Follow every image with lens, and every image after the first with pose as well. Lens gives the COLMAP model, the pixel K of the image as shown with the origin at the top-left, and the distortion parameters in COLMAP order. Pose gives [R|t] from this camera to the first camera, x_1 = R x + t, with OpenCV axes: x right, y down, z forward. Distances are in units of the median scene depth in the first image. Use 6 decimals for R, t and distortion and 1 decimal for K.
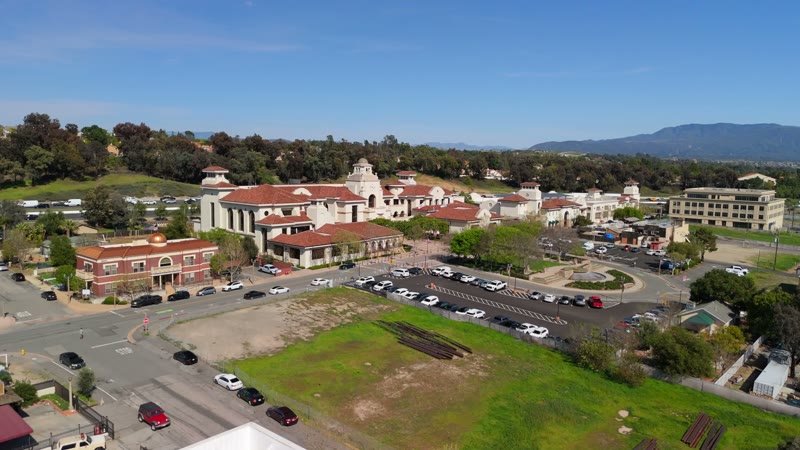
lens RADIAL K [[563.1, 0, 400.0], [0, 563.1, 225.0], [0, 0, 1]] dist [0.038586, -0.055227]
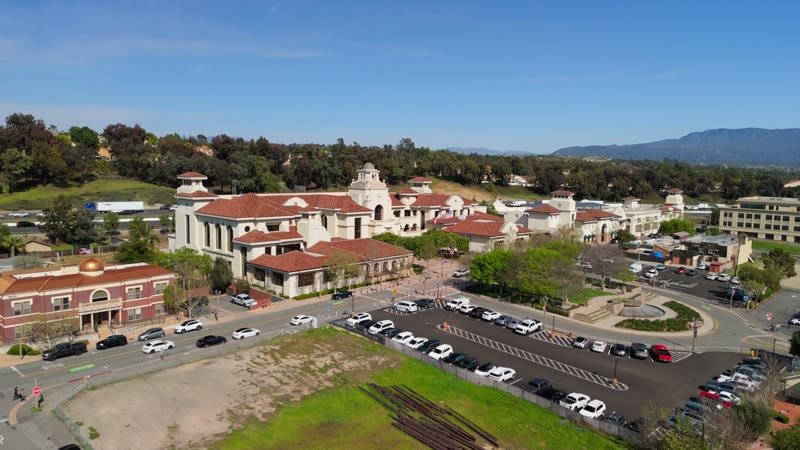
lens RADIAL K [[563.1, 0, 400.0], [0, 563.1, 225.0], [0, 0, 1]] dist [0.038586, -0.055227]
pose [[0.999286, 0.005731, -0.037345, 0.017391], [-0.006048, 0.999947, -0.008389, -0.019207], [0.037295, 0.008609, 0.999267, 0.164971]]
